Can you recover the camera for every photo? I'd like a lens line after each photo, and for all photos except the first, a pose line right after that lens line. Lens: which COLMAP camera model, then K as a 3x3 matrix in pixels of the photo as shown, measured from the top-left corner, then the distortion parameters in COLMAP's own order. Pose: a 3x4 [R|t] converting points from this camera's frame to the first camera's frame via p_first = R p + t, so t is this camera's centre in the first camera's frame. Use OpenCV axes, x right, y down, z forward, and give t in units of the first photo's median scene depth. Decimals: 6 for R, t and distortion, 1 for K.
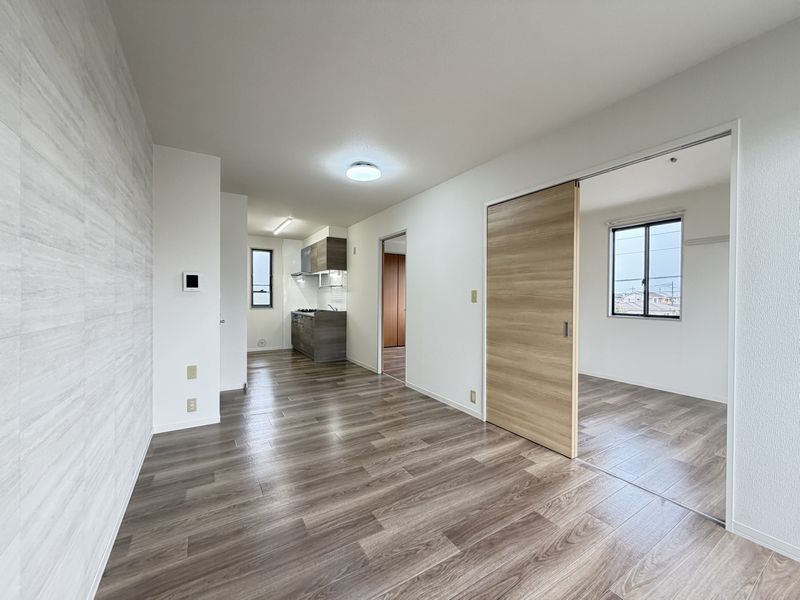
lens RADIAL K [[314.3, 0, 395.4], [0, 314.3, 316.3], [0, 0, 1]] dist [-0.000706, 0.000092]
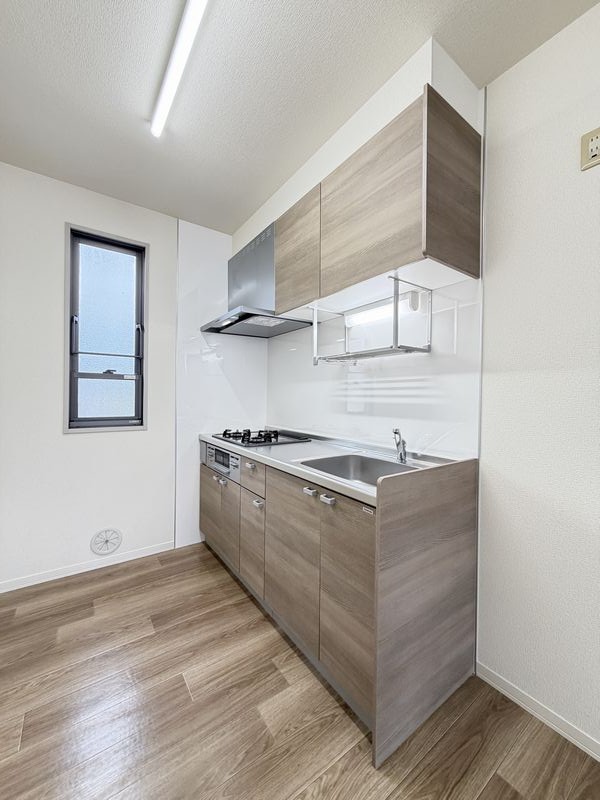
lens RADIAL K [[320.2, 0, 300.0], [0, 320.2, 400.0], [0, 0, 1]] dist [0.000986, 0.000207]
pose [[0.997622, 0.003805, 0.068817, -0.075007], [-0.001573, 0.999472, -0.032463, -0.012928], [-0.068904, 0.032278, 0.997101, 0.196109]]
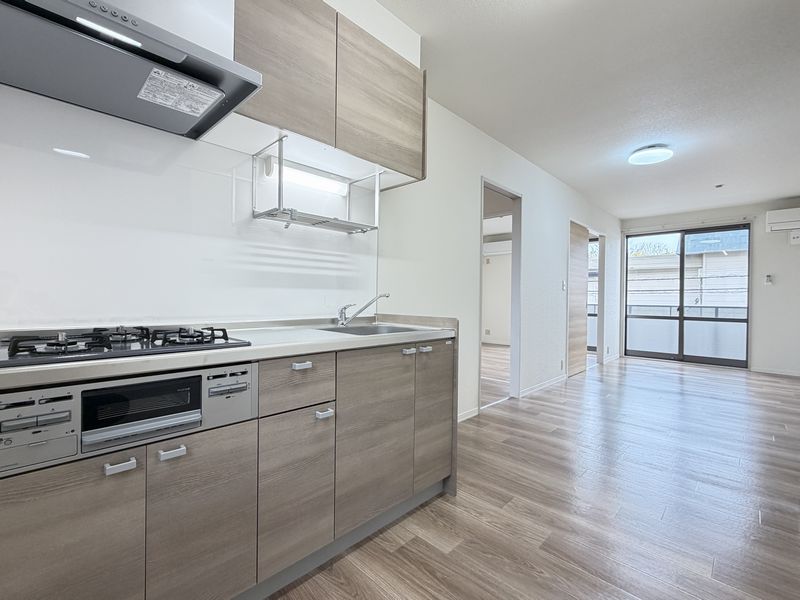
lens RADIAL K [[361.5, 0, 372.5], [0, 361.5, 305.8], [0, 0, 1]] dist [0.000282, -0.000005]
pose [[-0.213711, -0.031434, 0.976391, -1.044587], [0.035370, 0.998578, 0.039890, 0.029759], [-0.976256, 0.043060, -0.212295, 1.458064]]
